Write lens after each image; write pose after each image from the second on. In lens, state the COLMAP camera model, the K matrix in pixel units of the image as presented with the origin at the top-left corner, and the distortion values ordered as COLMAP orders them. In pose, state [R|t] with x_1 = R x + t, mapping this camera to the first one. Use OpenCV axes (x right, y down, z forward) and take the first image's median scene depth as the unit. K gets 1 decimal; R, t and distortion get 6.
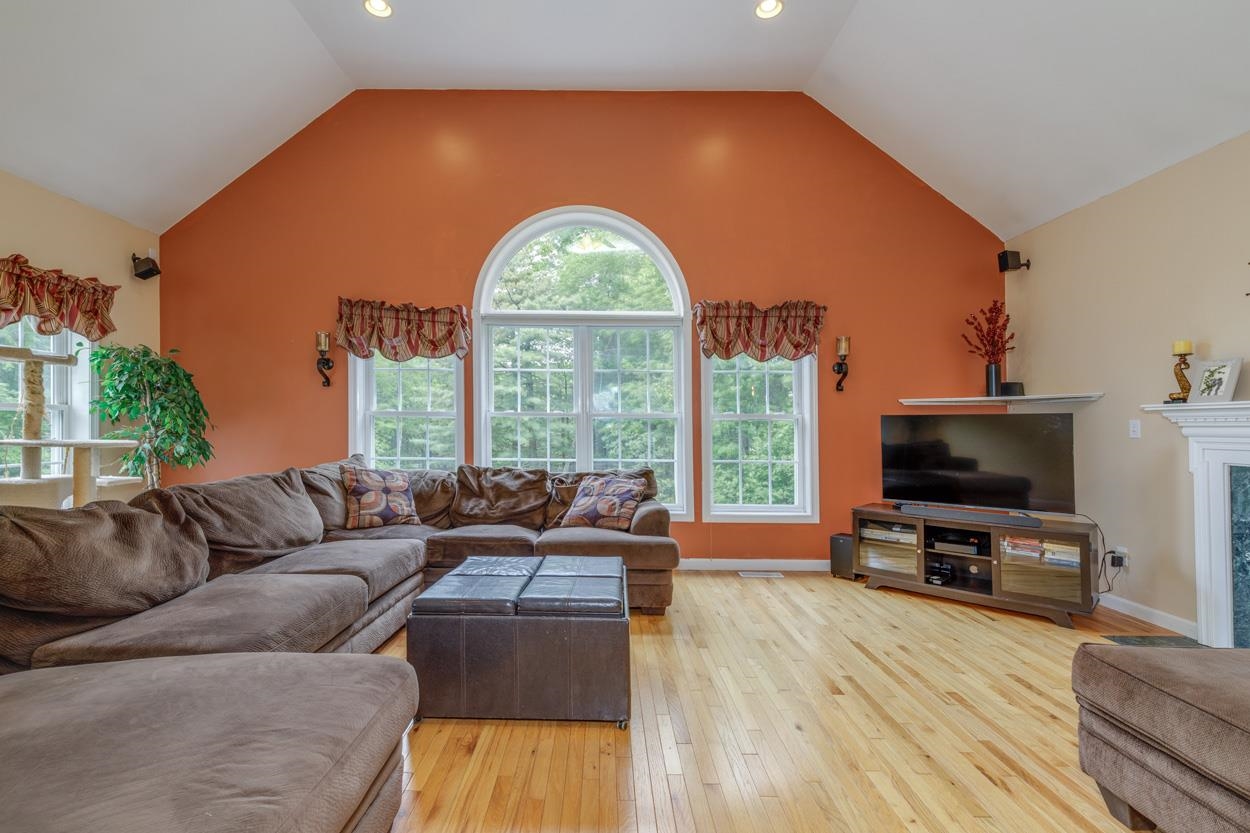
lens RADIAL K [[571.8, 0, 596.9], [0, 571.8, 438.3], [0, 0, 1]] dist [0.015787, -0.005180]
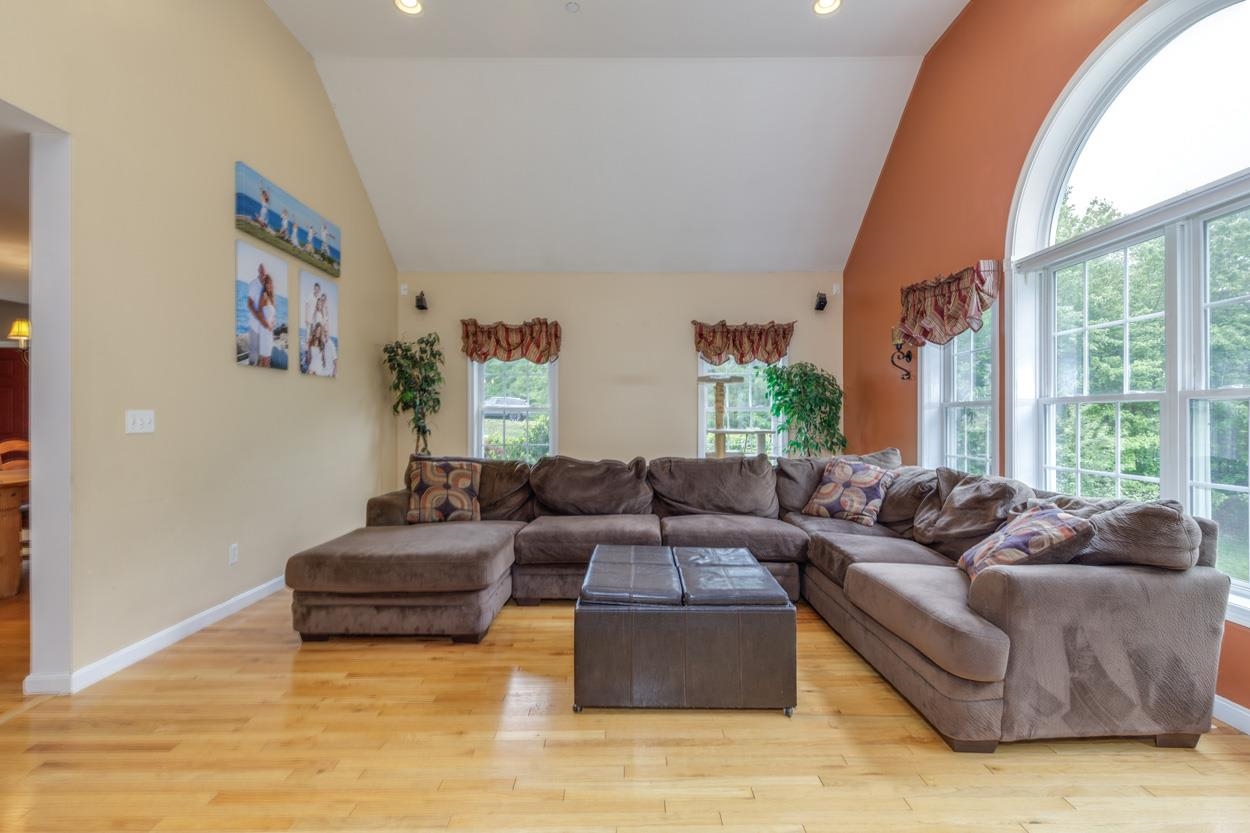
lens RADIAL K [[571.8, 0, 622.6], [0, 571.8, 420.6], [0, 0, 1]] dist [0.015787, -0.005180]
pose [[0.013587, -0.005206, -0.999894, 0.557422], [-0.017965, 0.999824, -0.005450, -0.005596], [0.999746, 0.018037, 0.013491, 0.545248]]
